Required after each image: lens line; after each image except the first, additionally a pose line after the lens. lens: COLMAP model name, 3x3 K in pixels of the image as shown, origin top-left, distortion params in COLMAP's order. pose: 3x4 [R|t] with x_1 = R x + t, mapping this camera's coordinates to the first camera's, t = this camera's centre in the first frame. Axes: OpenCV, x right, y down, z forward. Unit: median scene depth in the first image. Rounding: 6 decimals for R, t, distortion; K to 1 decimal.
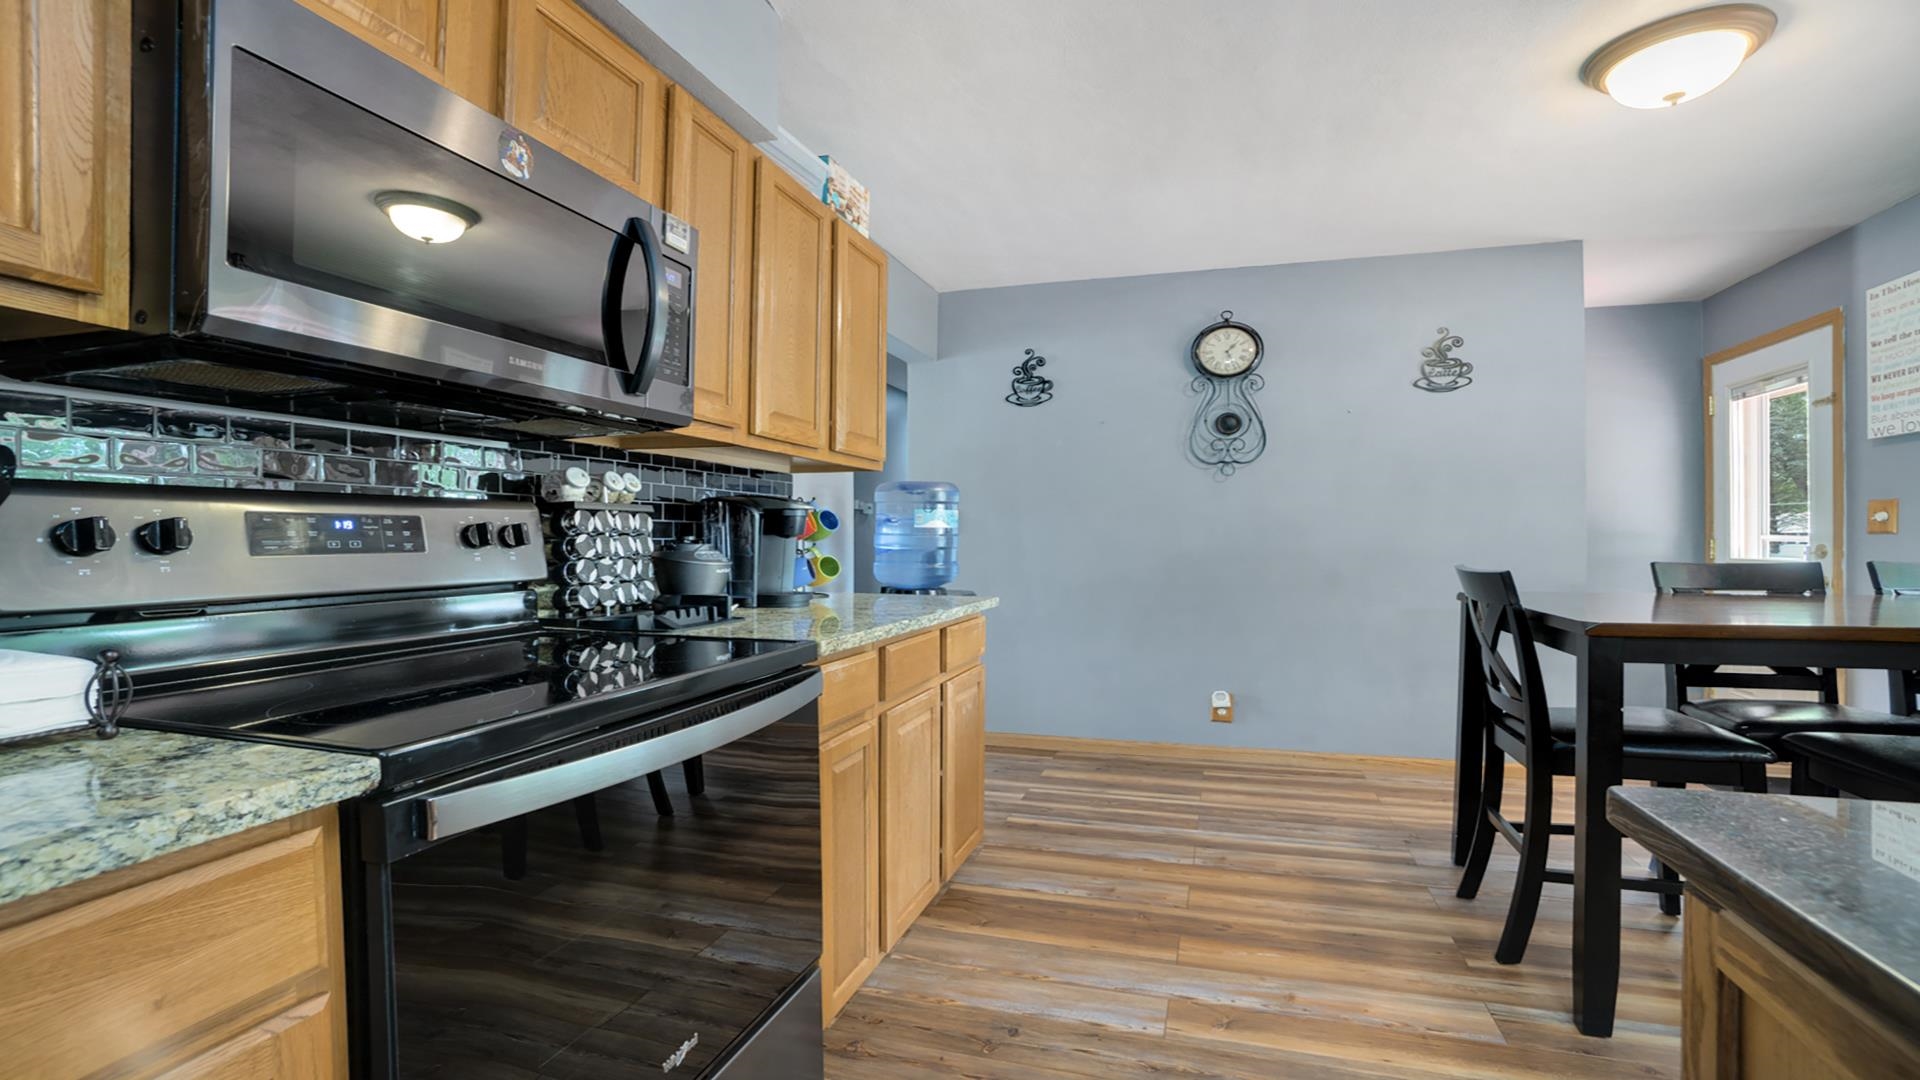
lens RADIAL K [[874.2, 0, 961.0], [0, 874.2, 534.3], [0, 0, 1]] dist [-0.052943, 0.030763]
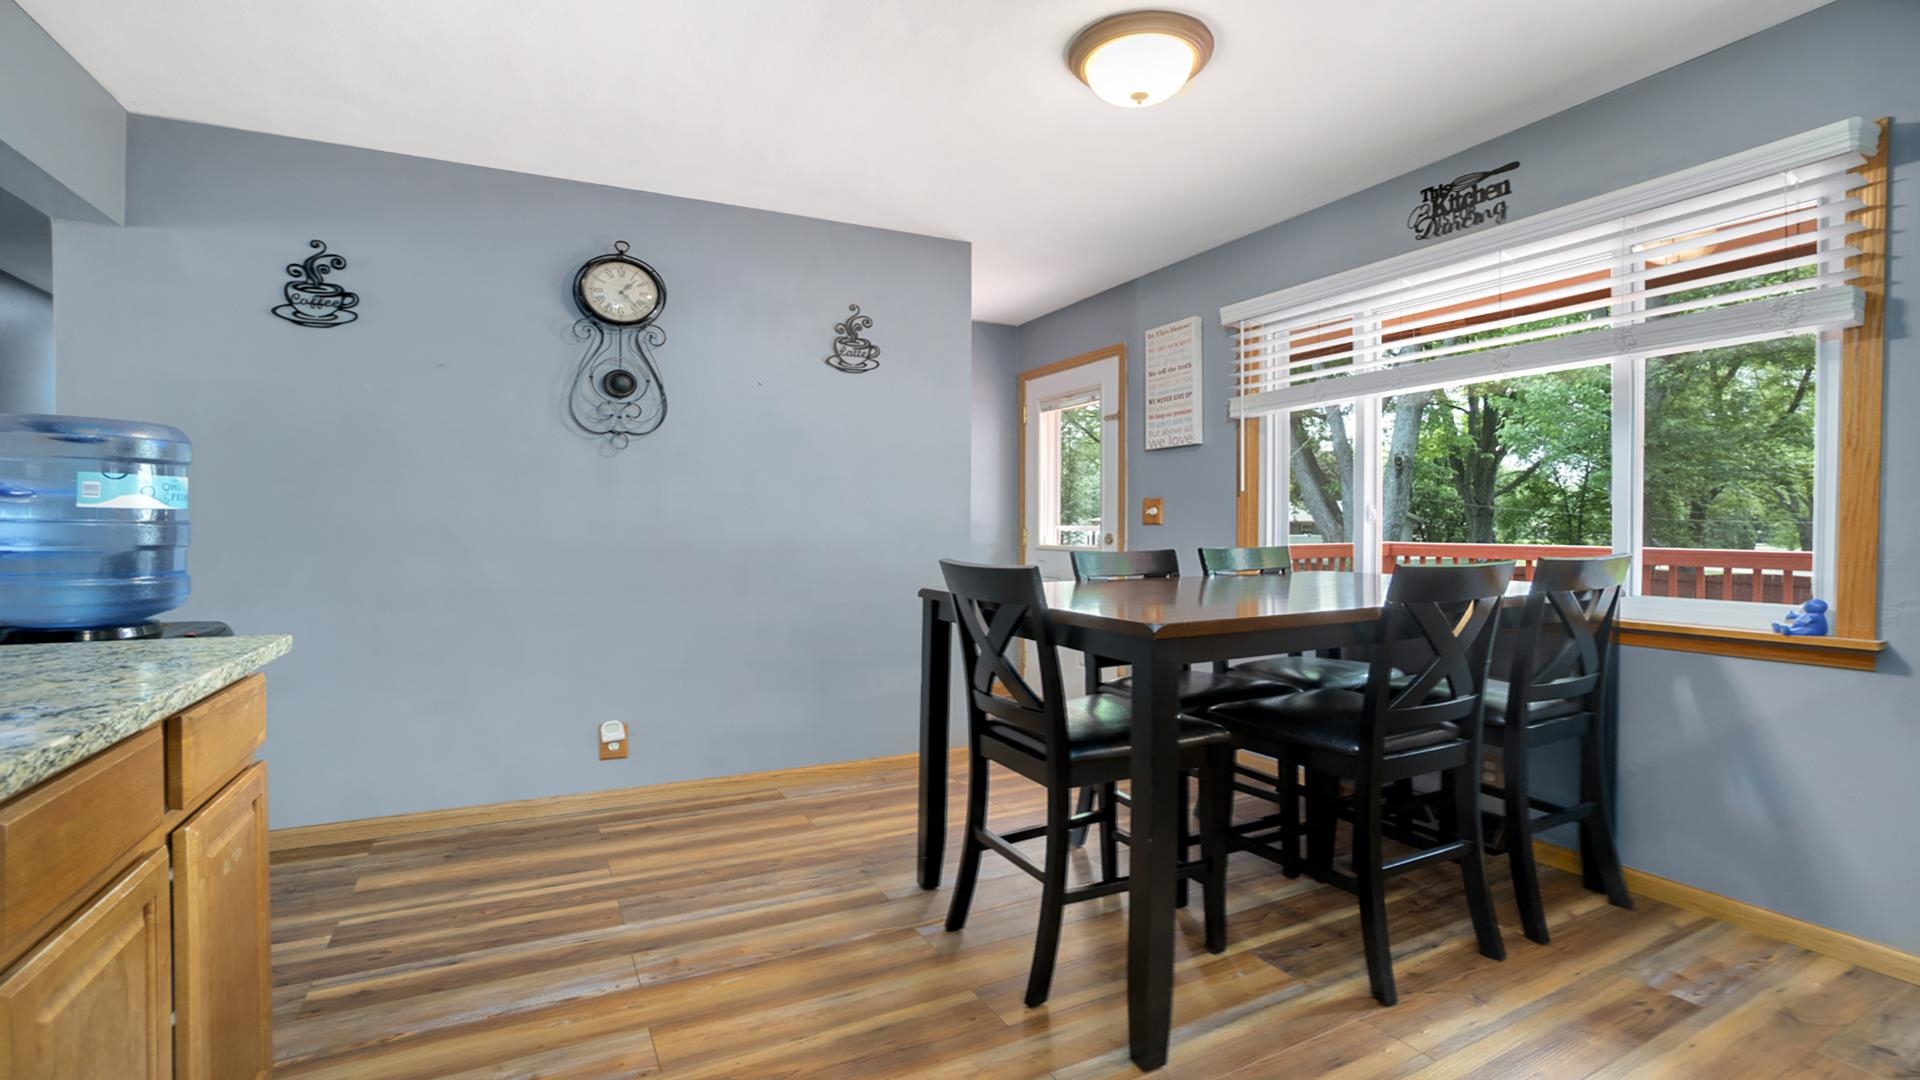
lens RADIAL K [[873.5, 0, 971.2], [0, 873.5, 541.9], [0, 0, 1]] dist [-0.078234, 0.033177]
pose [[0.713938, -0.010957, 0.700123, -0.018907], [-0.003337, 0.999813, 0.019051, 0.001173], [-0.700201, -0.015937, 0.713768, 0.262608]]
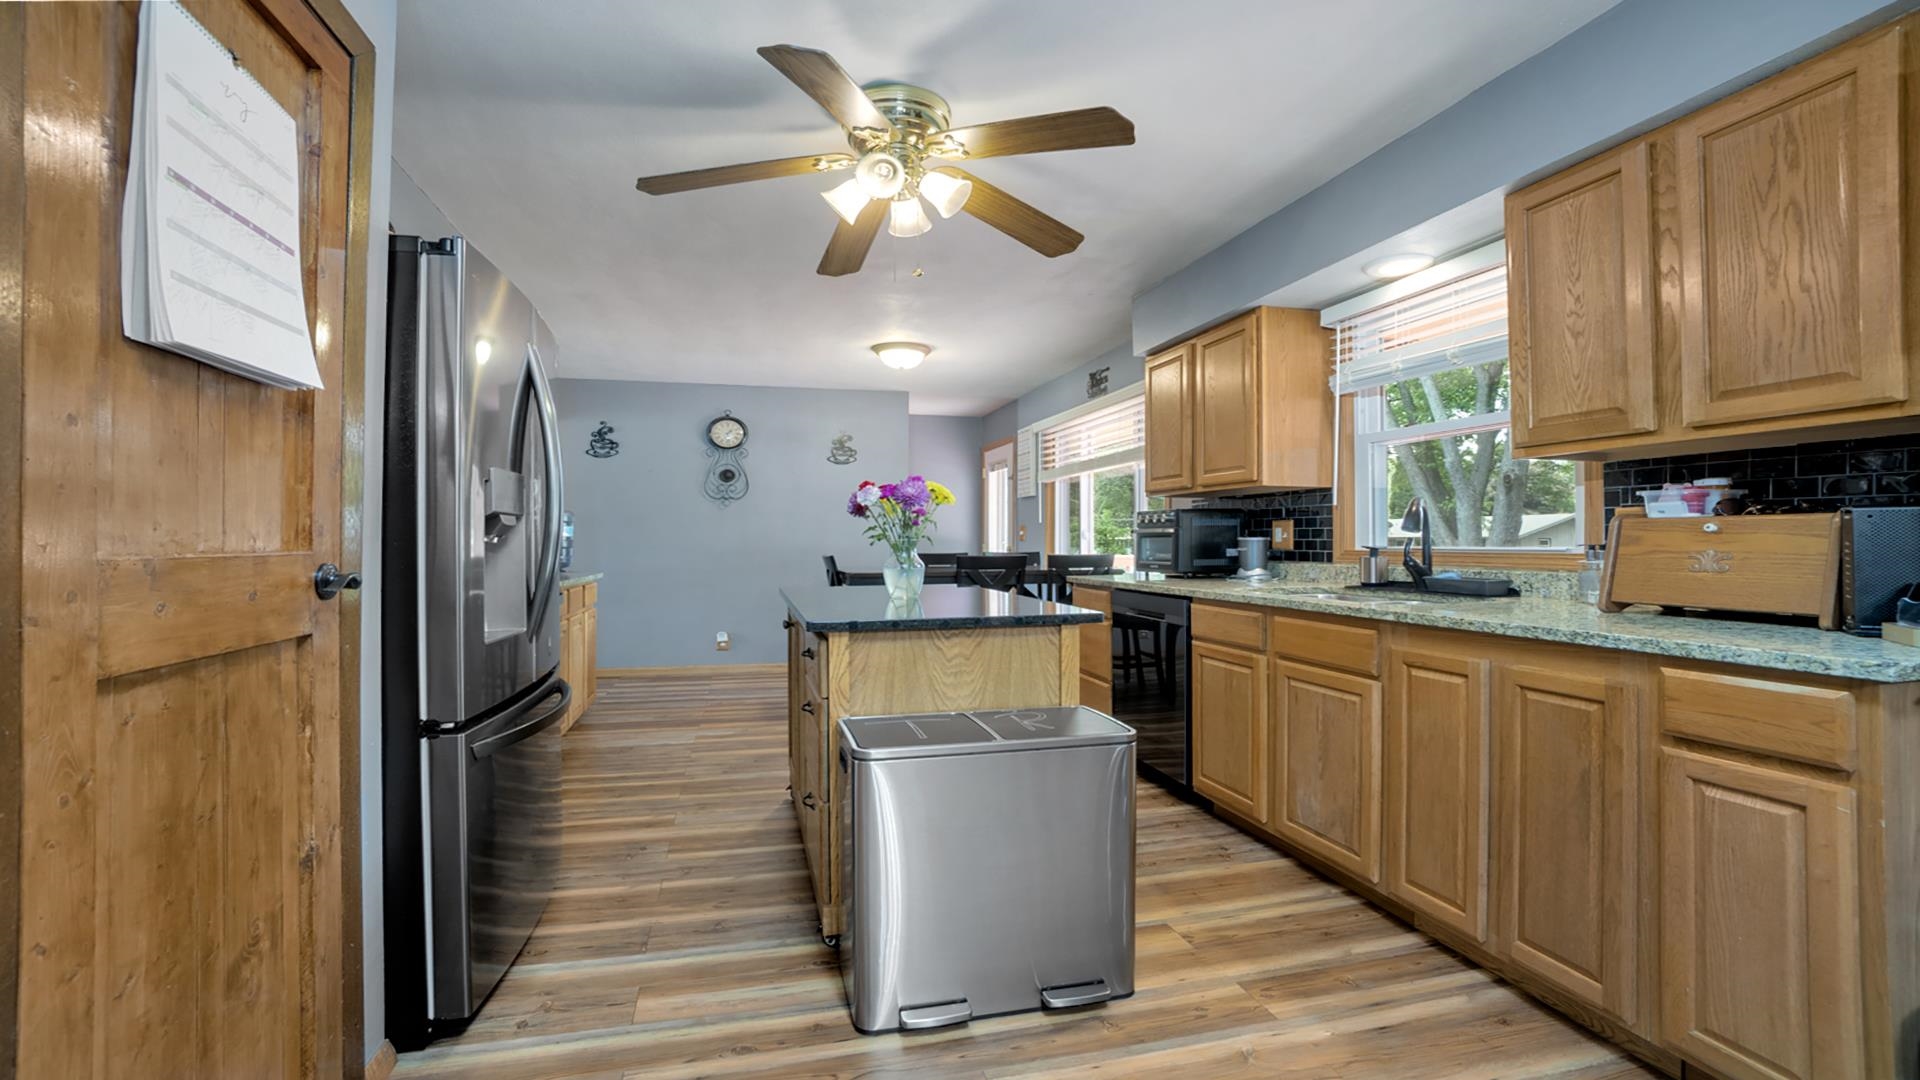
lens RADIAL K [[874.2, 0, 961.0], [0, 874.2, 534.3], [0, 0, 1]] dist [-0.052943, 0.030763]
pose [[0.855266, 0.007893, 0.518130, -0.230758], [-0.005273, 0.999965, -0.006529, -0.003392], [-0.518163, 0.002852, 0.855277, -0.869823]]
